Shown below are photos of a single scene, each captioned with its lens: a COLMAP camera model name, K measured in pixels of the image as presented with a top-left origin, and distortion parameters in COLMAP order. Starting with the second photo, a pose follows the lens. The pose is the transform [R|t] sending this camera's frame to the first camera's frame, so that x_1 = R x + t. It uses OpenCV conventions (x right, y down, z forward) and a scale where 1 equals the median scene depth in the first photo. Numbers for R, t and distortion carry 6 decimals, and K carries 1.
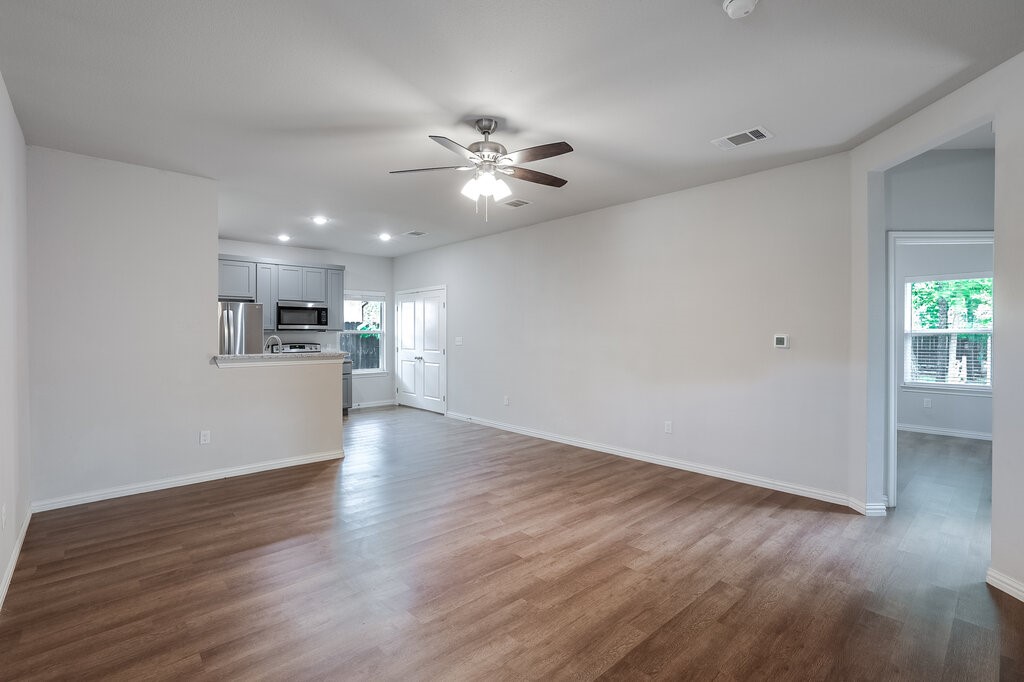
lens RADIAL K [[474.2, 0, 512.0], [0, 474.2, 341.0], [0, 0, 1]] dist [-0.002397, -0.000049]
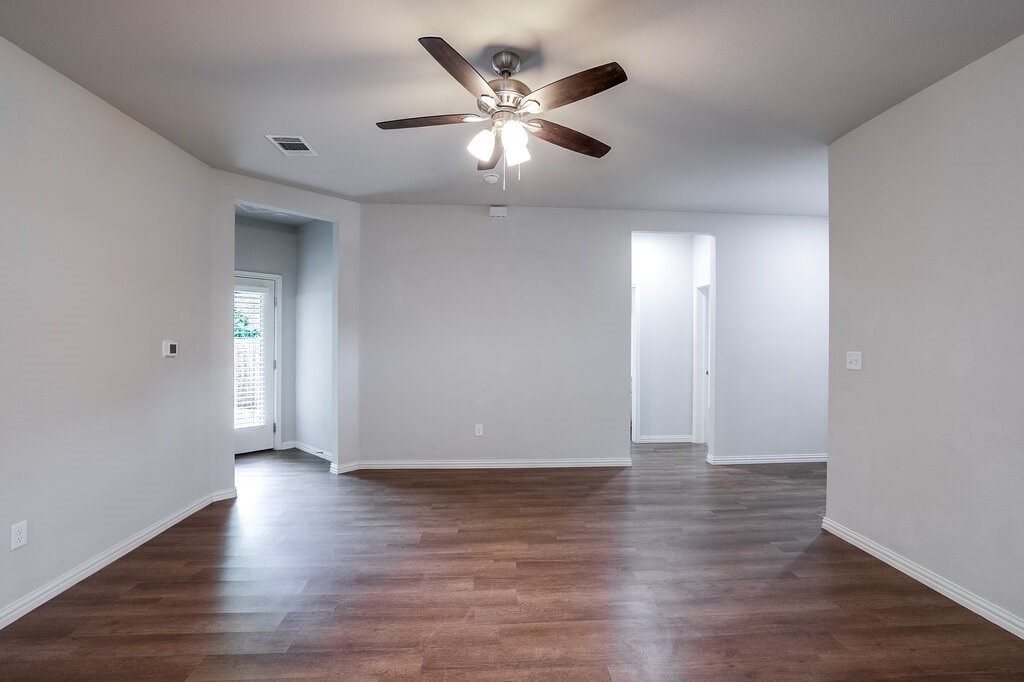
lens RADIAL K [[457.5, 0, 521.1], [0, 457.5, 342.9], [0, 0, 1]] dist [-0.049799, 0.021875]
pose [[-0.790584, -0.006086, 0.612323, -0.416522], [0.006619, 0.999807, 0.018483, -0.019111], [-0.612317, 0.018665, -0.790392, 1.271507]]
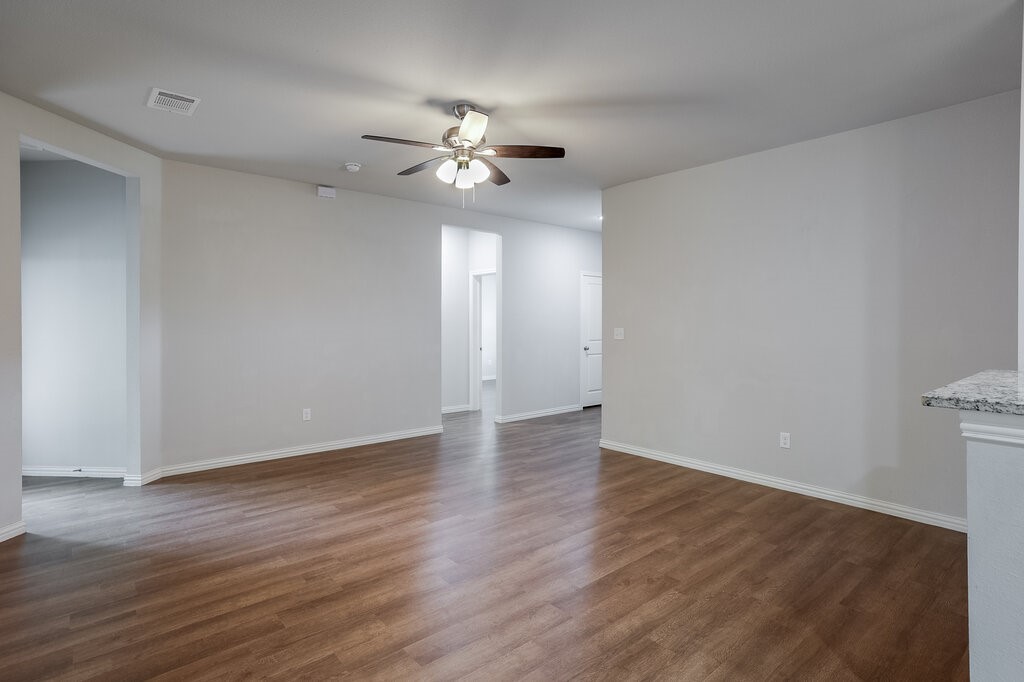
lens RADIAL K [[510.7, 0, 515.7], [0, 510.7, 331.1], [0, 0, 1]] dist [-0.040422, 0.029560]
pose [[-0.999788, 0.000376, 0.020573, -0.149907], [0.001099, 0.999382, 0.035120, -0.026766], [-0.020547, 0.035136, -0.999171, 1.681026]]
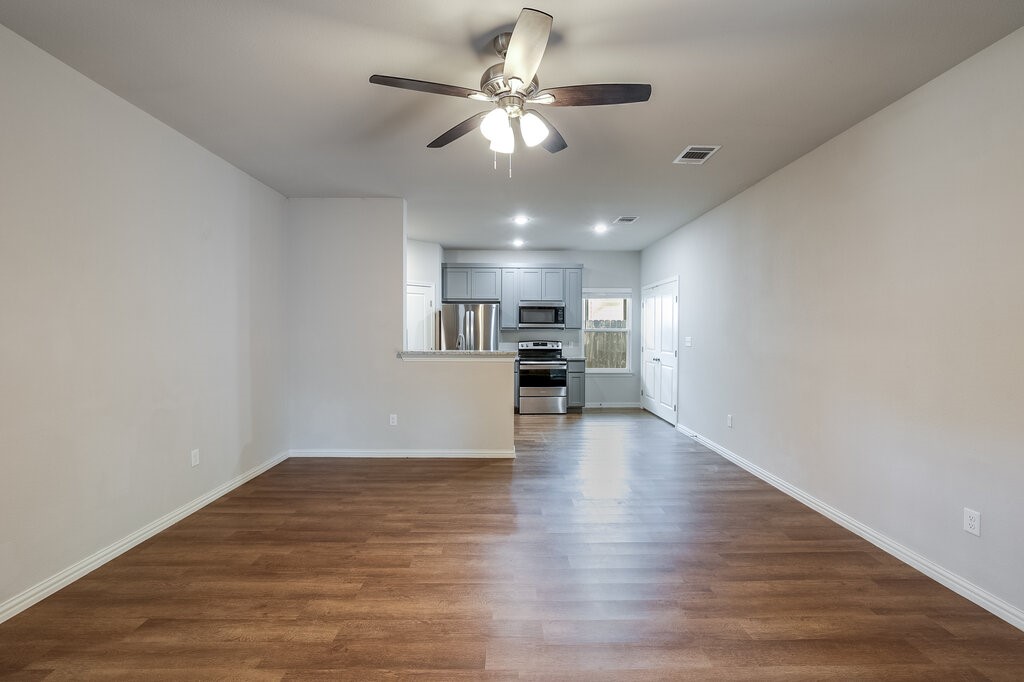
lens RADIAL K [[447.5, 0, 513.8], [0, 447.5, 334.3], [0, 0, 1]] dist [-0.045761, 0.020805]
pose [[0.749723, 0.007527, -0.661709, 0.331893], [-0.014739, 0.999877, -0.005327, -0.006523], [0.661588, 0.013747, 0.749742, 0.407988]]
